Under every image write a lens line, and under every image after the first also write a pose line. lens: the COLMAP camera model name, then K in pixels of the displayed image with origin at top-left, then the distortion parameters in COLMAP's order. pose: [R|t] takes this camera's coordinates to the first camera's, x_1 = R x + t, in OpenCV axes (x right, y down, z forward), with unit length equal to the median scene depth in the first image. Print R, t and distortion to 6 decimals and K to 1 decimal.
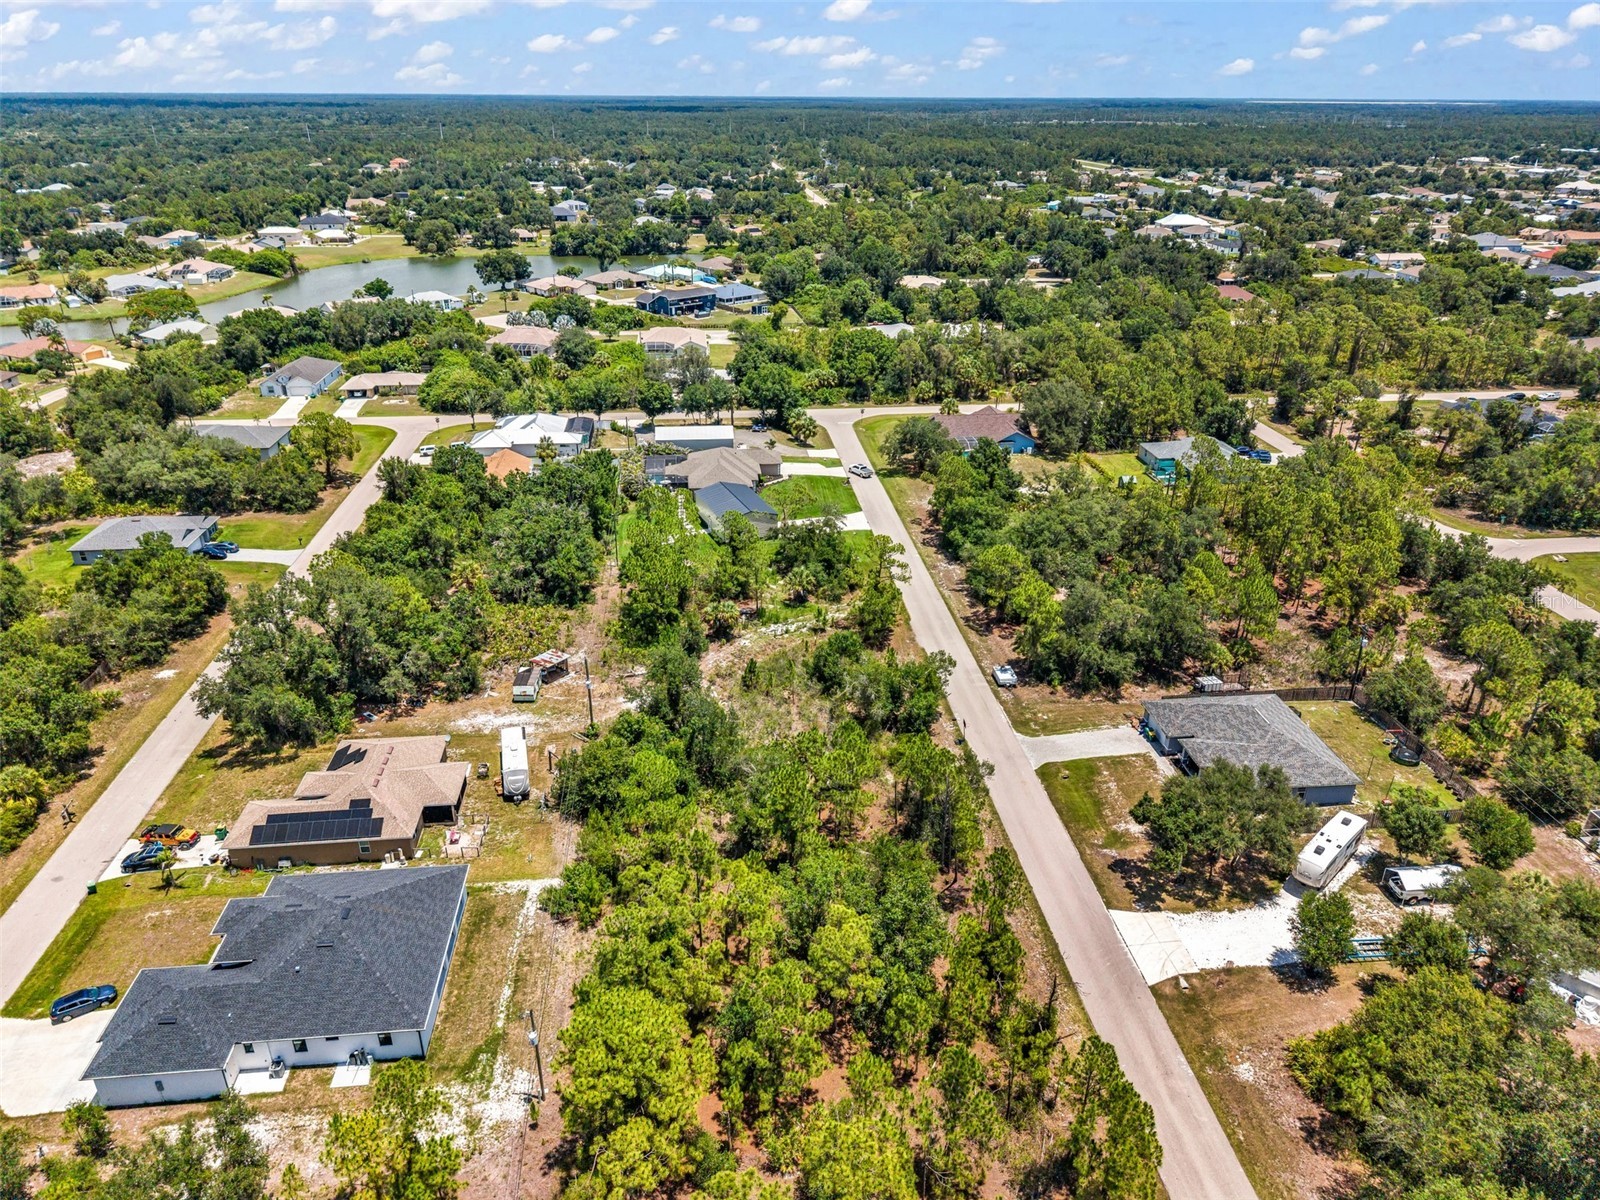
lens RADIAL K [[1069.3, 0, 798.5], [0, 1069.3, 599.2], [0, 0, 1]] dist [0.024400, -0.022096]
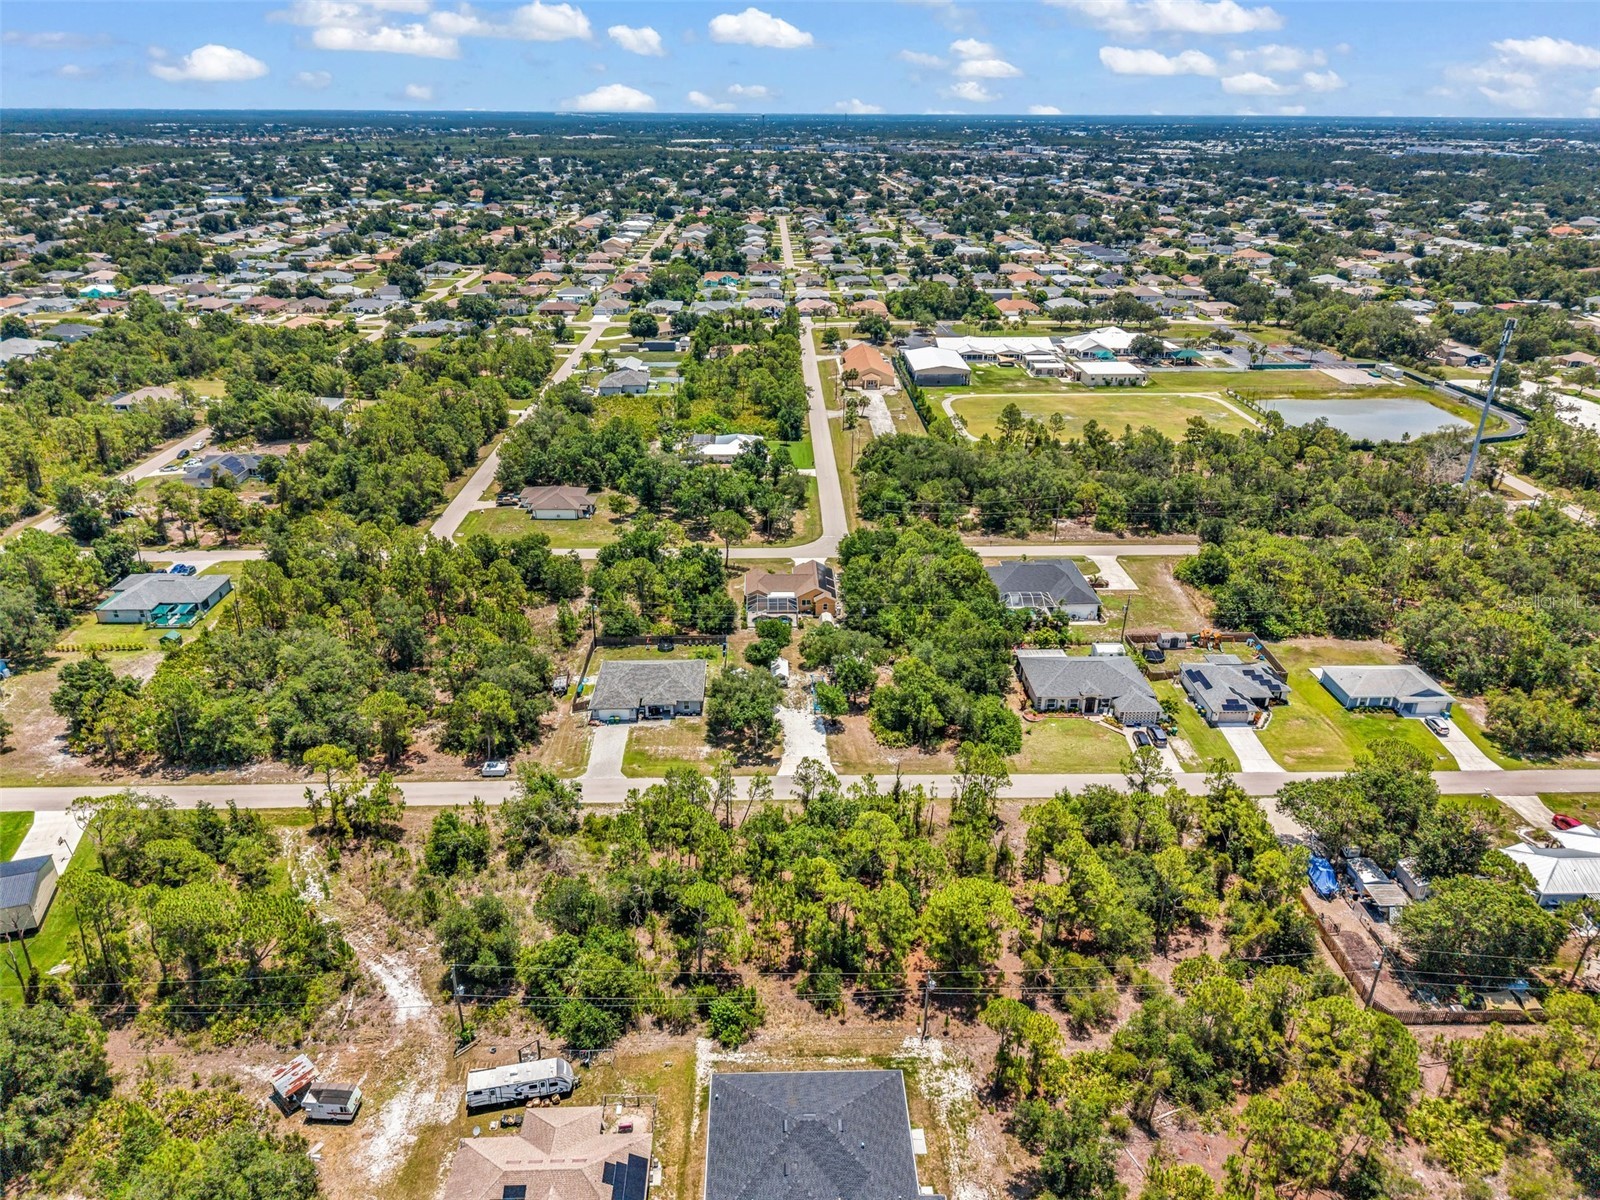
lens RADIAL K [[1062.1, 0, 797.4], [0, 1062.1, 604.5], [0, 0, 1]] dist [0.059746, -0.066197]
pose [[0.072775, -0.422755, 0.903317, -0.506126], [0.420444, 0.834310, 0.356586, -0.235744], [-0.904395, 0.353844, 0.238462, 0.228658]]
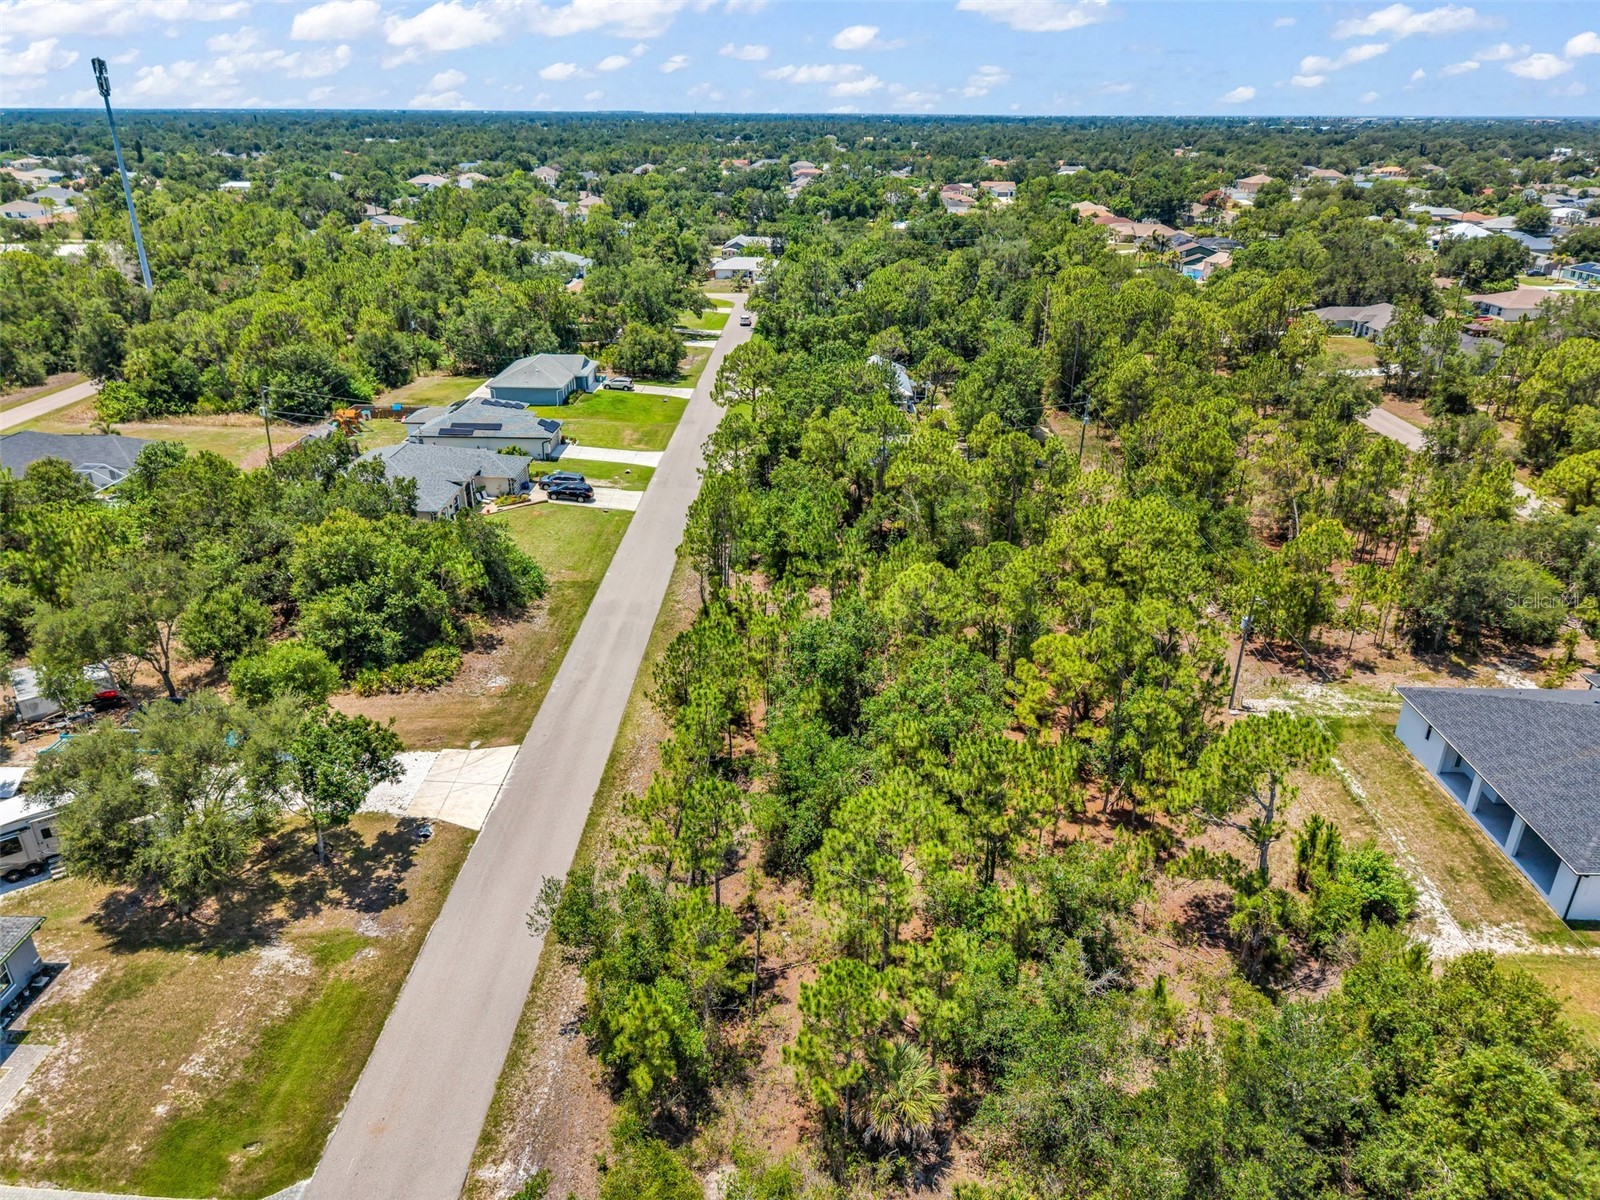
lens RADIAL K [[1070.9, 0, 798.5], [0, 1070.9, 597.4], [0, 0, 1]] dist [0.027547, -0.027529]
pose [[-0.991981, -0.060892, 0.110756, 0.017109], [0.044908, 0.649307, 0.759200, -0.131579], [-0.118144, 0.758085, -0.641365, 0.603384]]
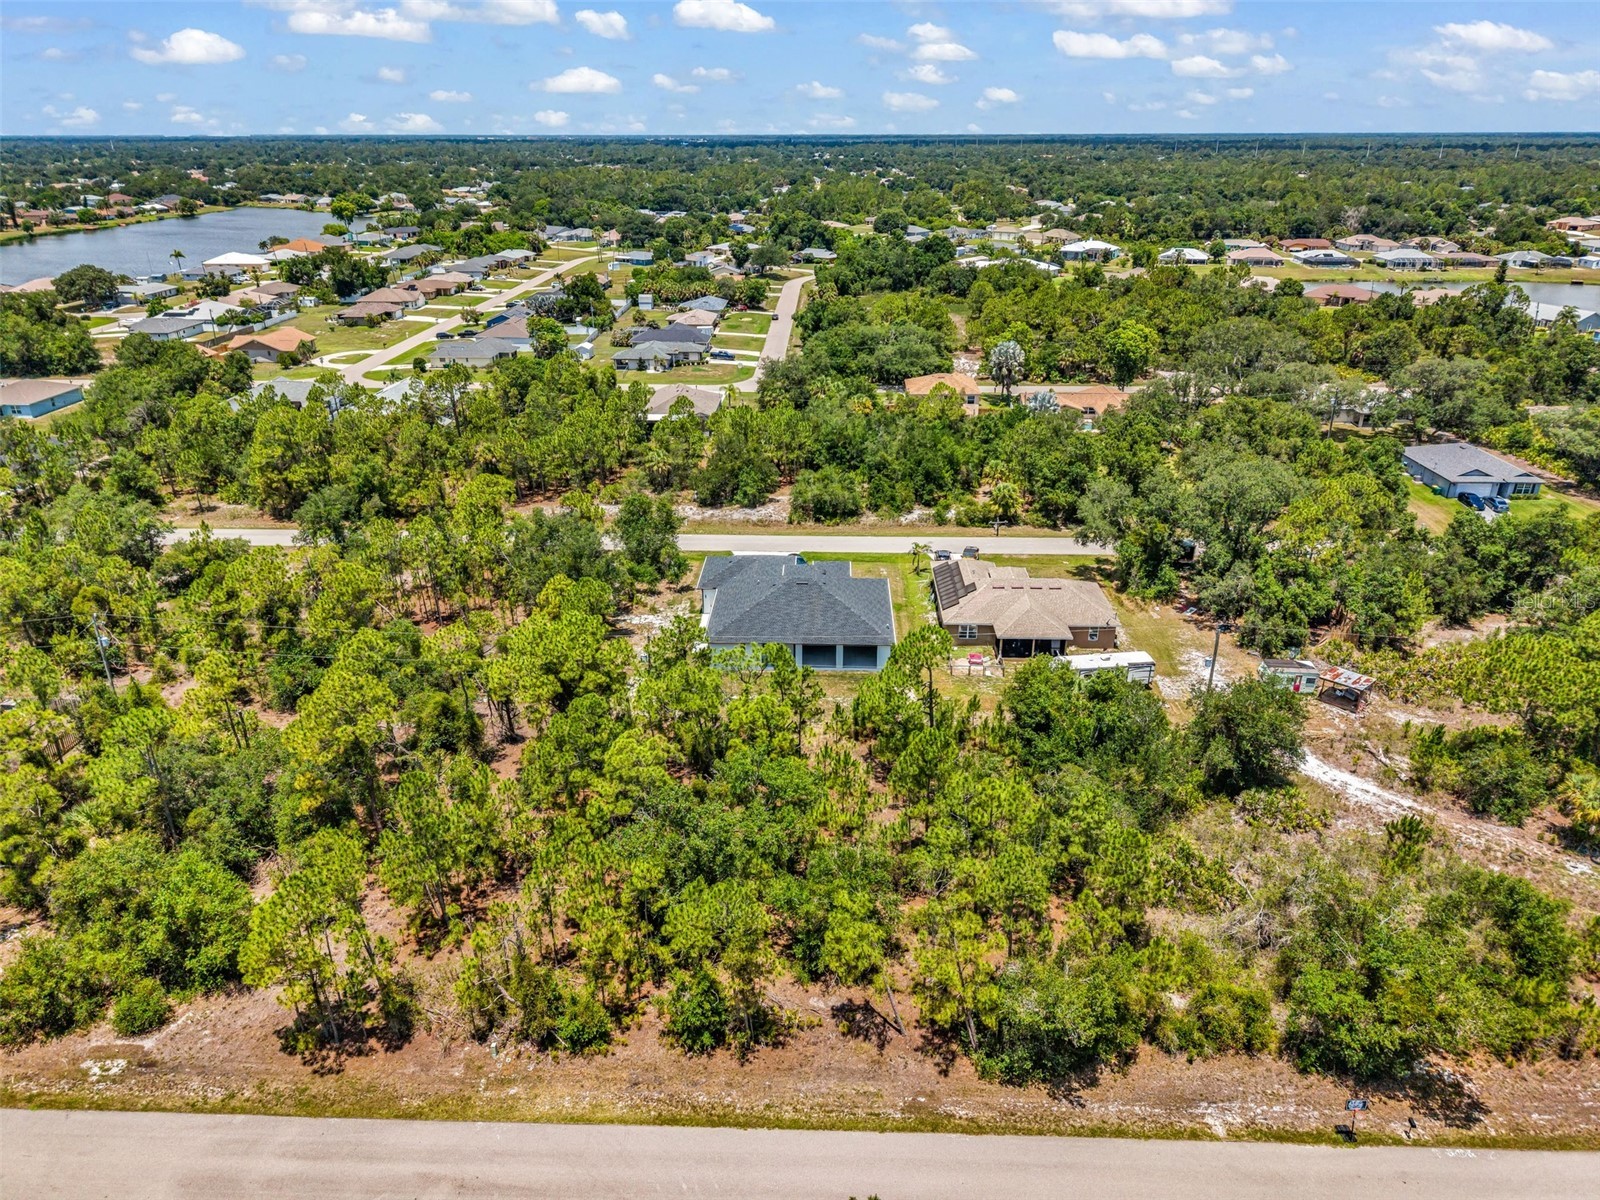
lens RADIAL K [[1069.3, 0, 798.5], [0, 1069.3, 599.2], [0, 0, 1]] dist [0.024400, -0.022096]
pose [[-0.134112, 0.391611, -0.910305, 0.306832], [-0.421666, 0.808742, 0.410041, -0.086446], [0.896778, 0.438836, 0.056668, 0.387672]]
